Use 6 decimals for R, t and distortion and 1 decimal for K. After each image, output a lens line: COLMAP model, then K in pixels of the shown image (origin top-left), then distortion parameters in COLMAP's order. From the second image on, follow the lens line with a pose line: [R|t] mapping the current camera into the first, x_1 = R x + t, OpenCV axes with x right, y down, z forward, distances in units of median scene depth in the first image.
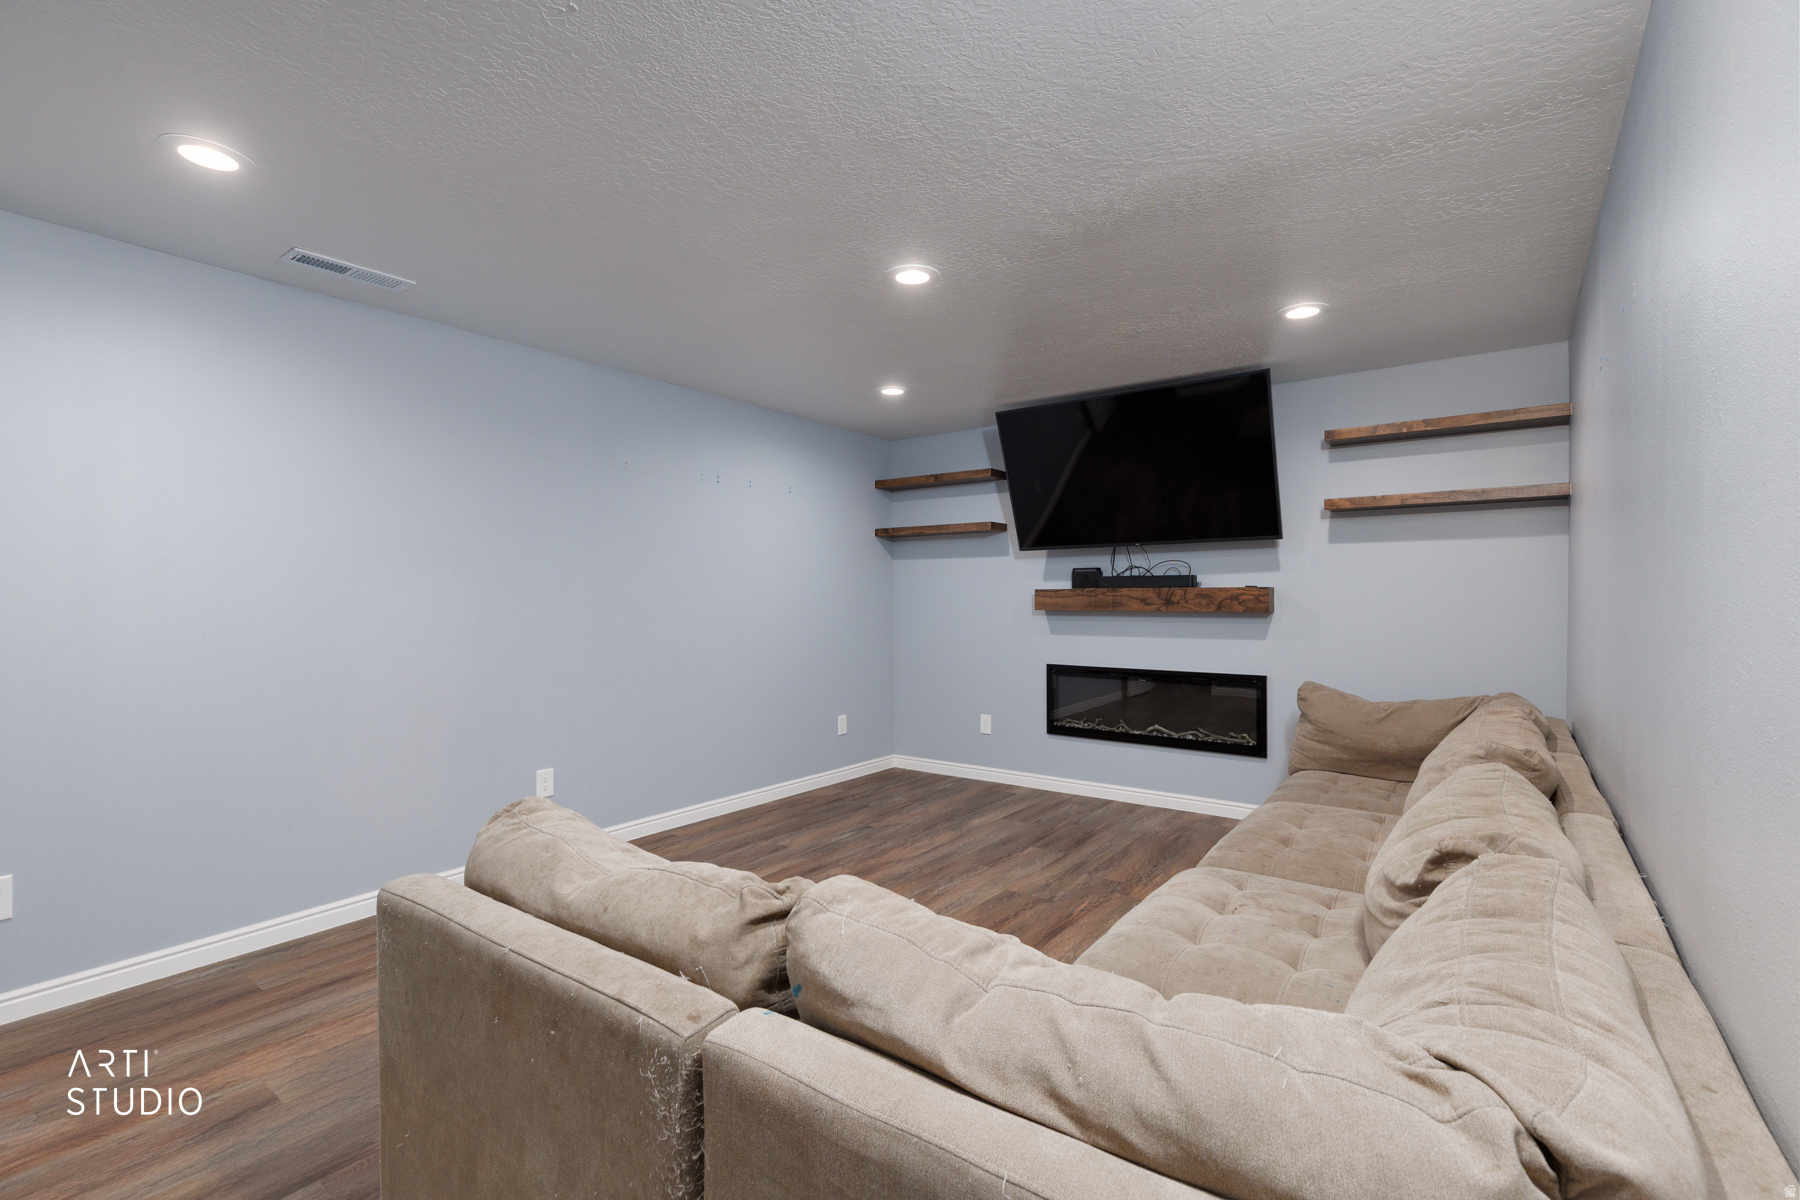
lens RADIAL K [[798.5, 0, 911.9], [0, 798.5, 591.9], [0, 0, 1]] dist [0.004020, -0.001558]
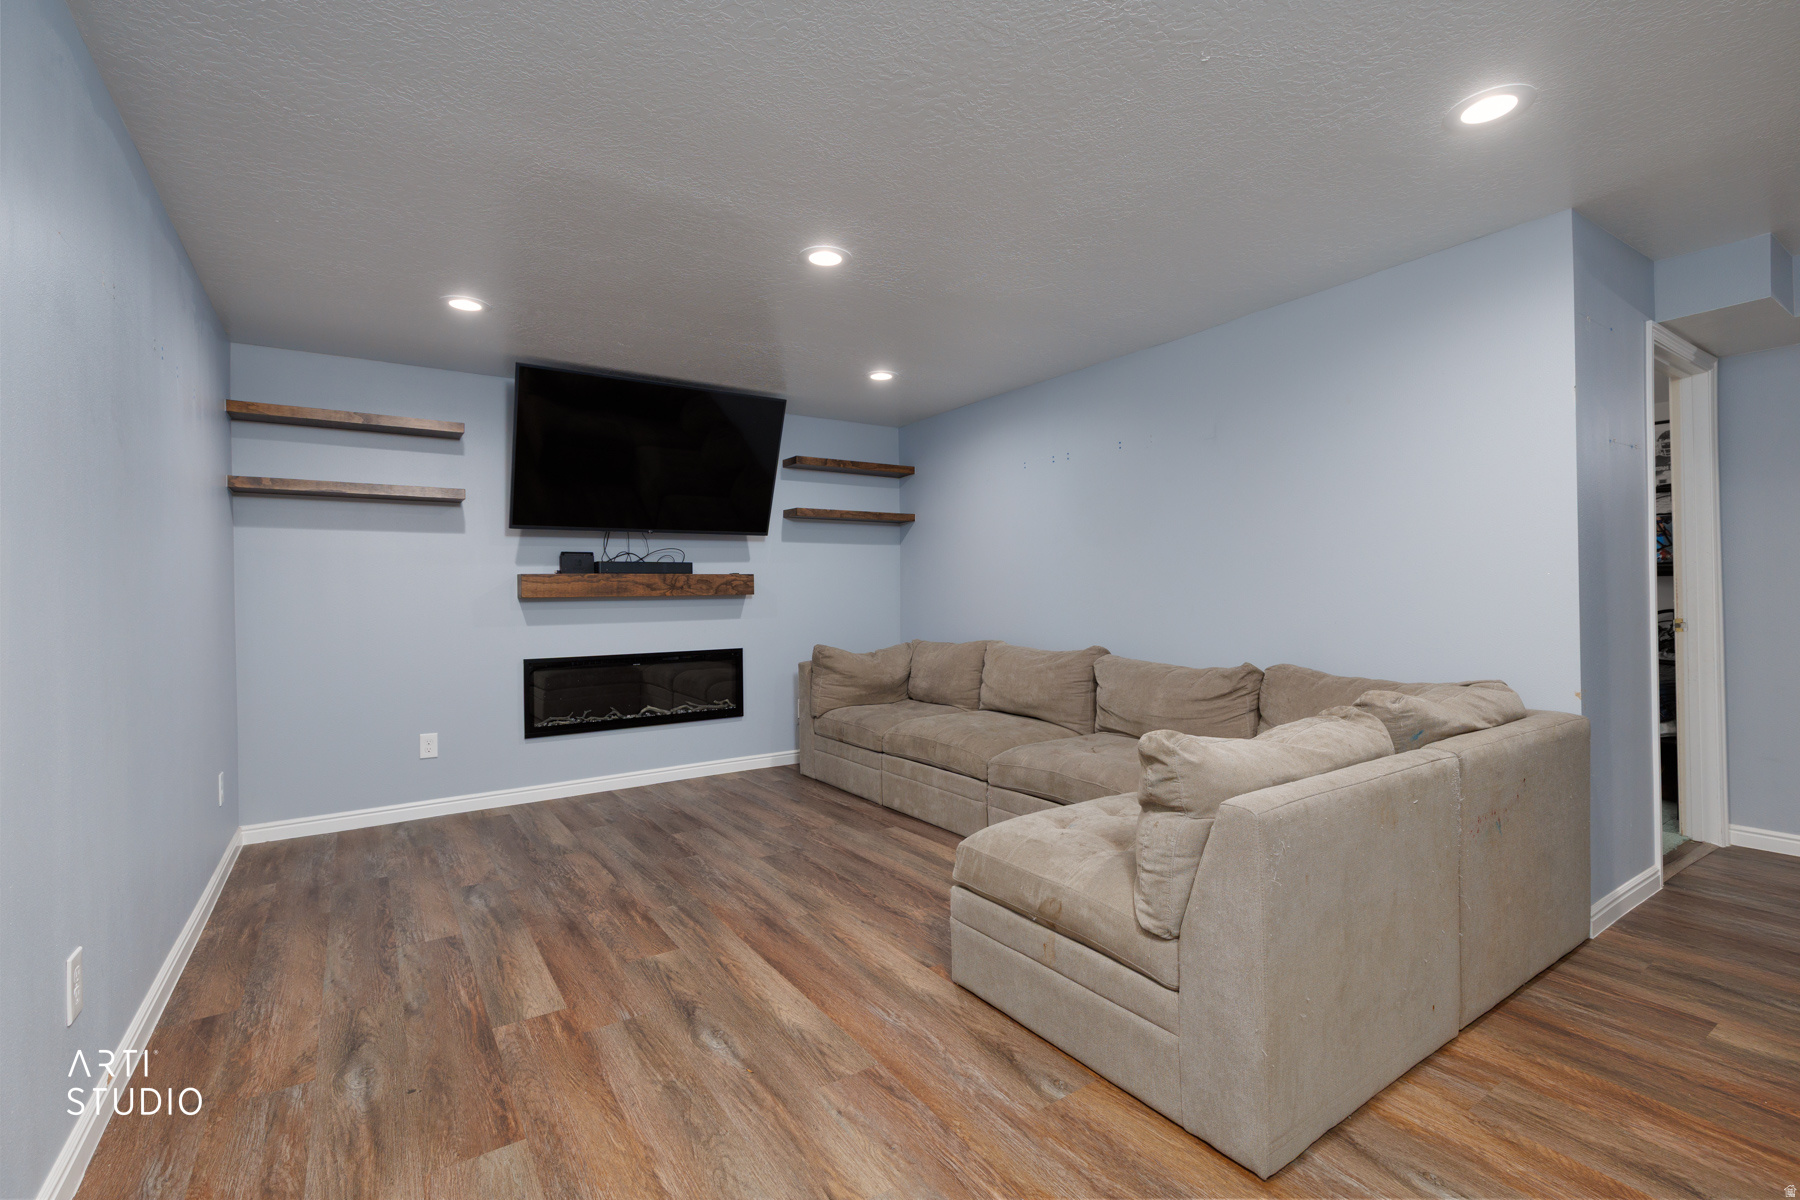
lens RADIAL K [[798.5, 0, 909.2], [0, 798.5, 598.9], [0, 0, 1]] dist [0.004020, -0.001558]
pose [[0.339927, -0.010440, 0.940394, -0.584558], [0.007422, 0.999937, 0.008418, 0.022133], [-0.940423, 0.004118, 0.339983, 0.344362]]
